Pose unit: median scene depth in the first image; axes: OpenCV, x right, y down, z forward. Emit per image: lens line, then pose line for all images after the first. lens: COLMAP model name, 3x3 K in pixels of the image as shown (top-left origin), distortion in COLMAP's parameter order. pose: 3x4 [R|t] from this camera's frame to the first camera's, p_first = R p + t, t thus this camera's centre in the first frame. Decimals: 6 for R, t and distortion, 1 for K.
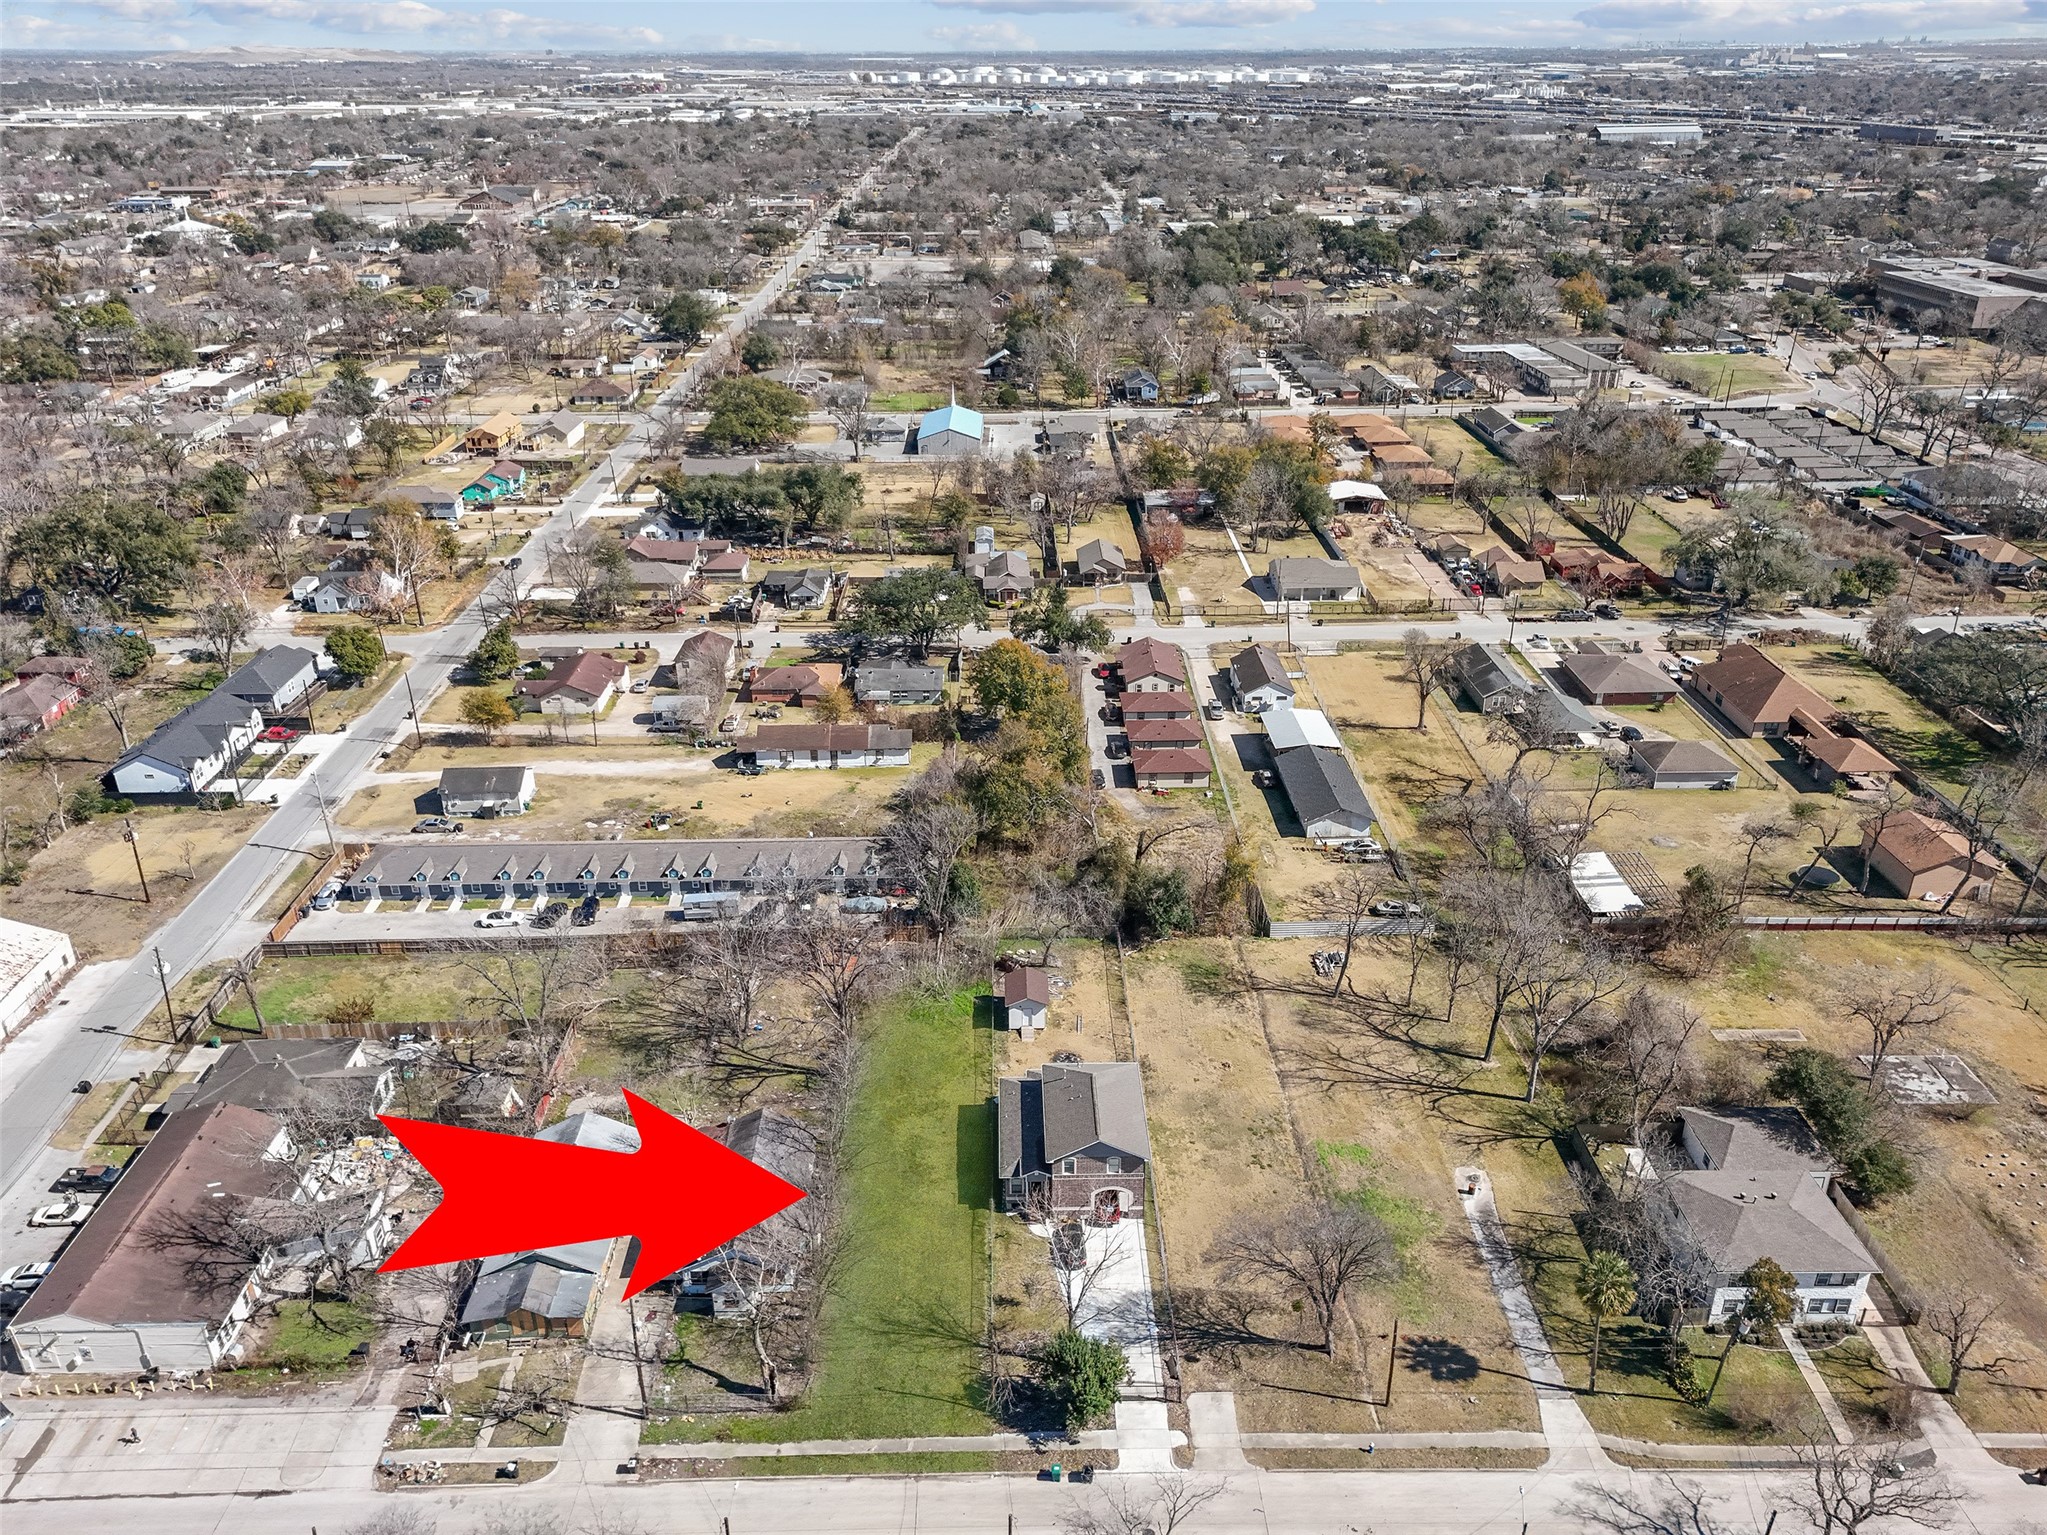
lens RADIAL K [[1497.7, 0, 1023.5], [0, 1497.7, 767.5], [0, 0, 1]] dist [0.083848, -0.092478]
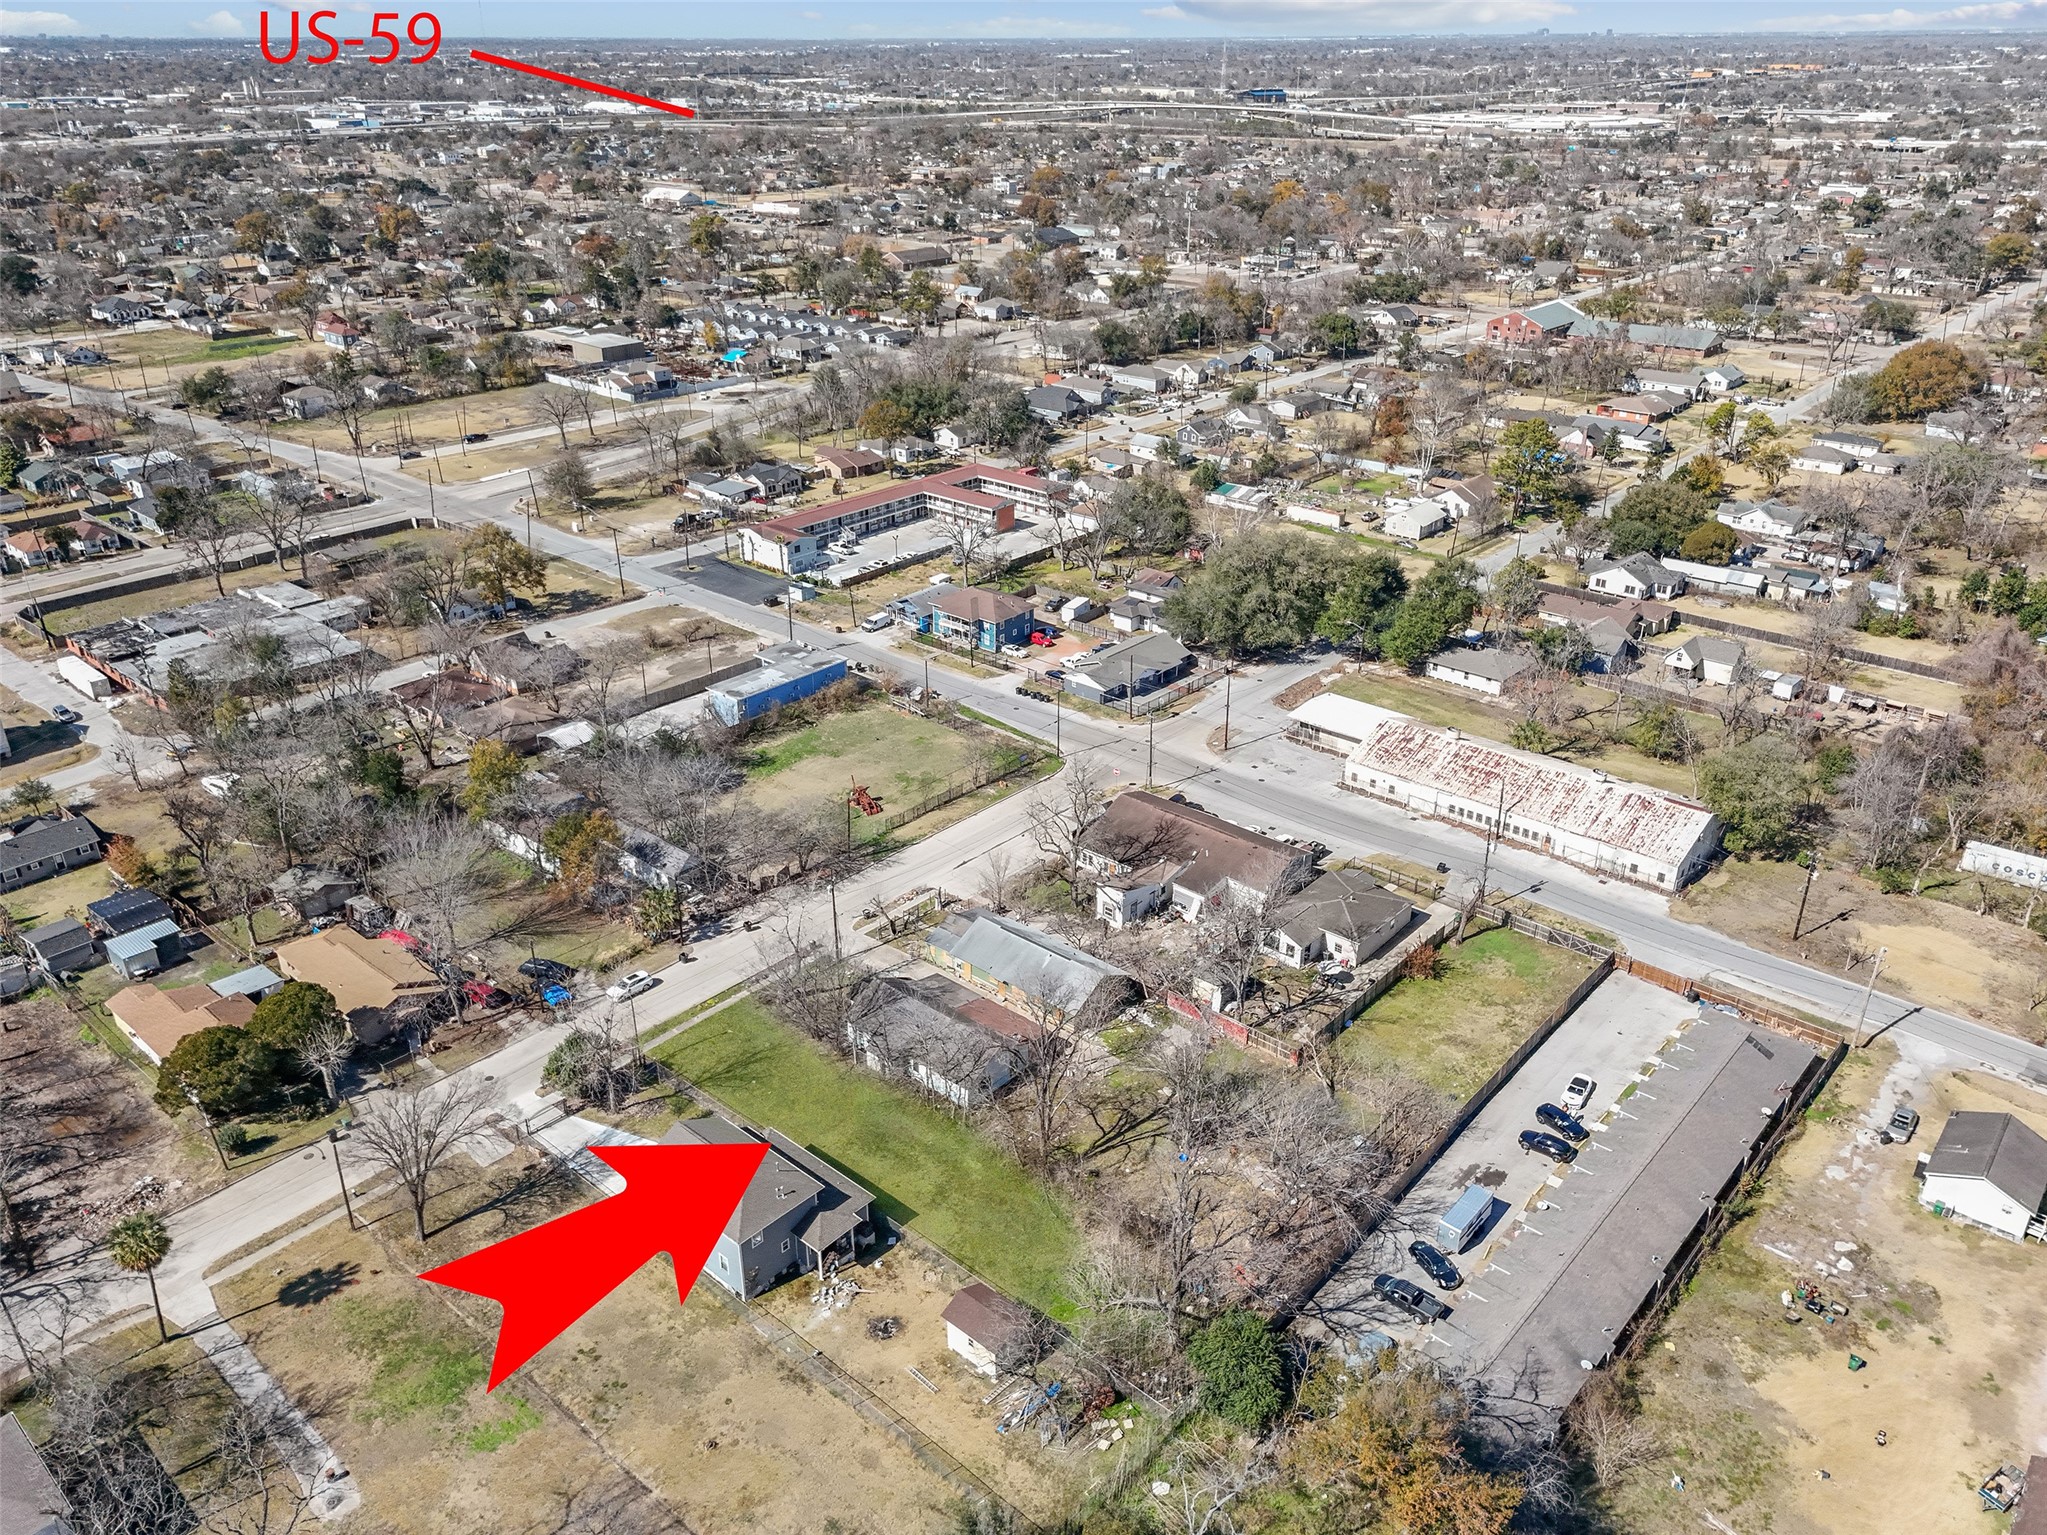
lens RADIAL K [[1497.7, 0, 1023.5], [0, 1497.7, 767.5], [0, 0, 1]] dist [0.083848, -0.092478]
pose [[-0.676675, 0.325358, -0.660495, 0.261212], [-0.310576, 0.687224, 0.656709, -0.352107], [0.667573, 0.649512, -0.363978, 0.737132]]
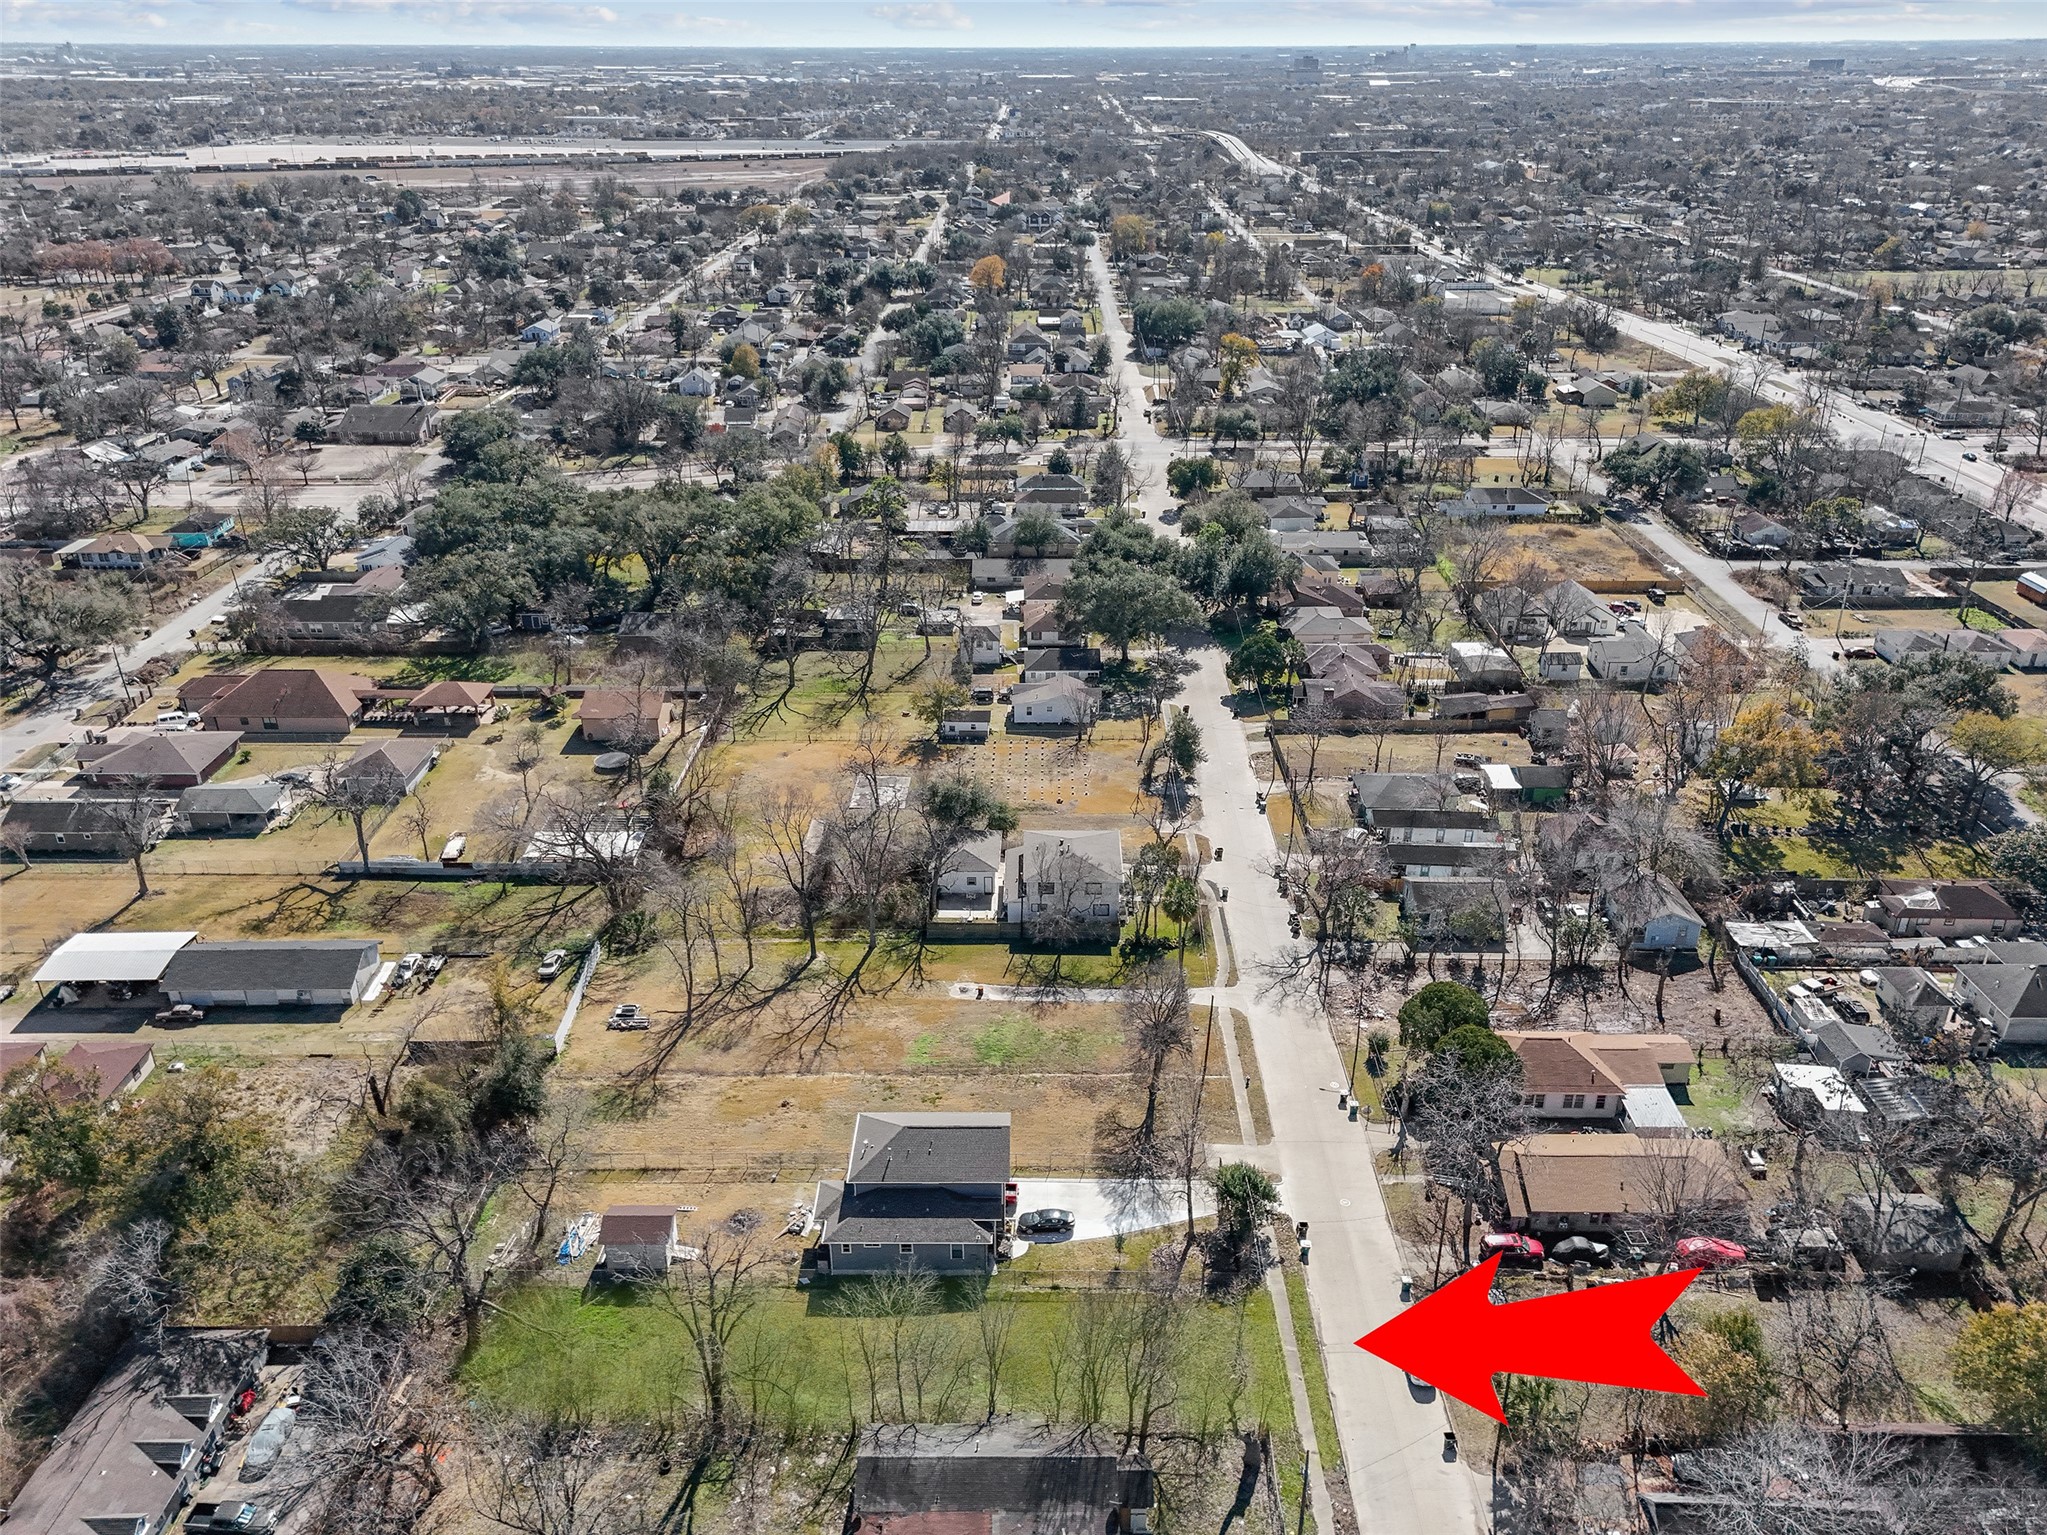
lens RADIAL K [[1497.7, 0, 1023.5], [0, 1497.7, 767.5], [0, 0, 1]] dist [0.083848, -0.092478]
pose [[0.023904, -0.425757, 0.904522, -0.410646], [0.429180, 0.821532, 0.375353, -0.176291], [-0.902903, 0.379230, 0.202364, 0.373729]]
